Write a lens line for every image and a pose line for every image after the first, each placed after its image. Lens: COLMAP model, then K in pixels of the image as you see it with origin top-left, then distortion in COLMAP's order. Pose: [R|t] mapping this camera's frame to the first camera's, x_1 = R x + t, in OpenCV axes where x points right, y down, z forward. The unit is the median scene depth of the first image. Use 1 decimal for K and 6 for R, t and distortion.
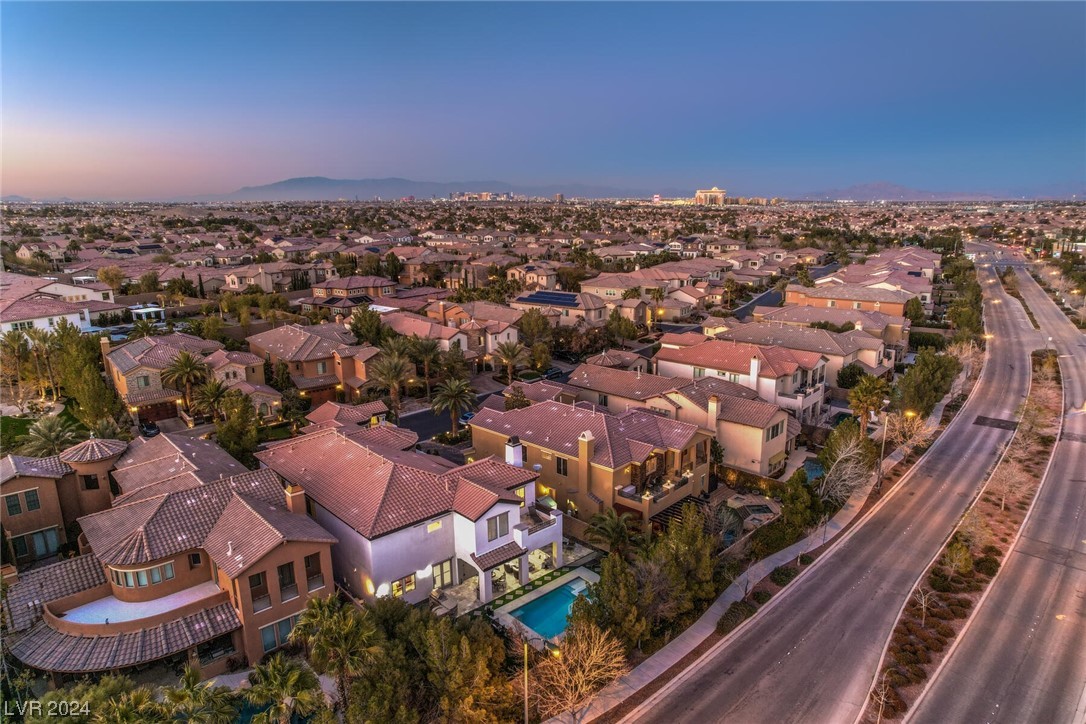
lens RADIAL K [[694.7, 0, 547.6], [0, 694.7, 365.9], [0, 0, 1]] dist [-0.084161, 0.075237]
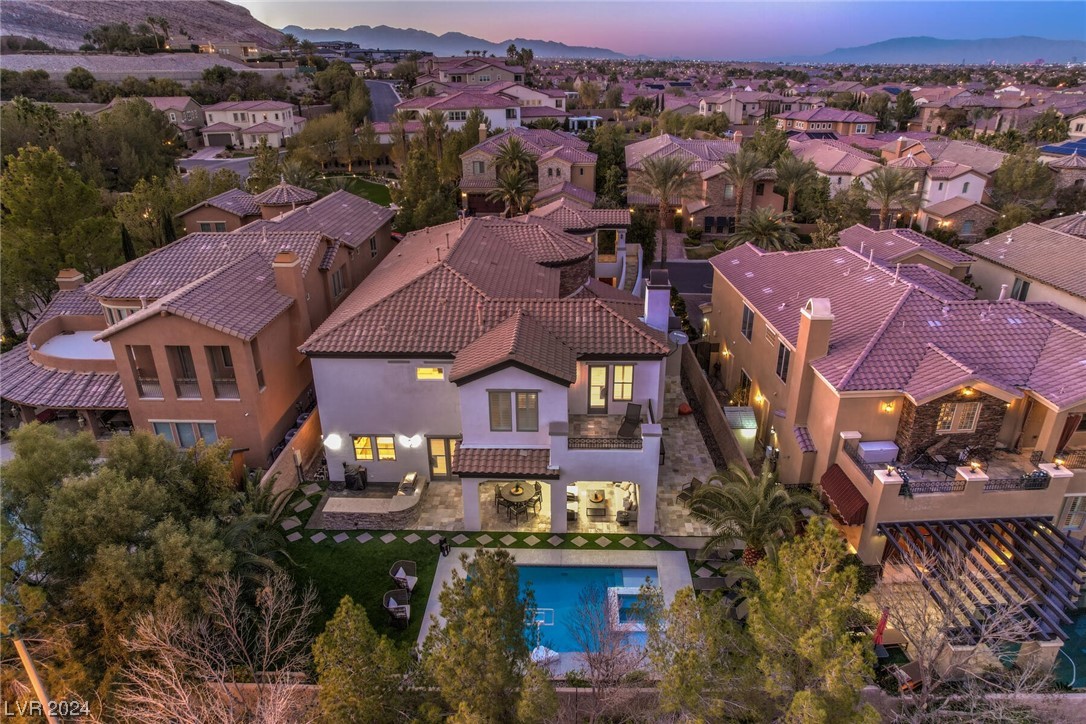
lens RADIAL K [[694.7, 0, 547.6], [0, 694.7, 365.9], [0, 0, 1]] dist [-0.084161, 0.075237]
pose [[0.715639, 0.288762, -0.635986, 0.216968], [-0.168420, 0.955013, 0.244099, 0.050937], [0.677861, -0.067574, 0.732078, 0.495061]]
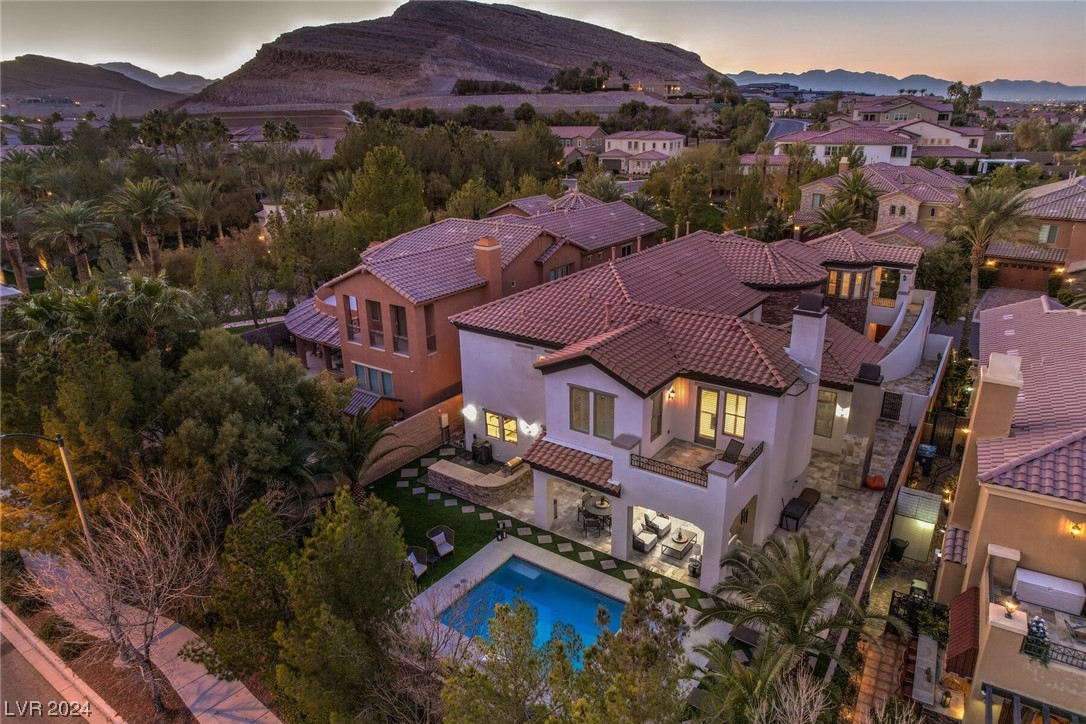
lens RADIAL K [[701.3, 0, 550.8], [0, 701.3, 365.4], [0, 0, 1]] dist [-0.085938, 0.078587]
pose [[0.213837, 0.343472, -0.914495, 0.293025], [-0.221099, 0.928872, 0.297173, 0.044772], [0.951519, 0.138647, 0.274569, 0.651553]]
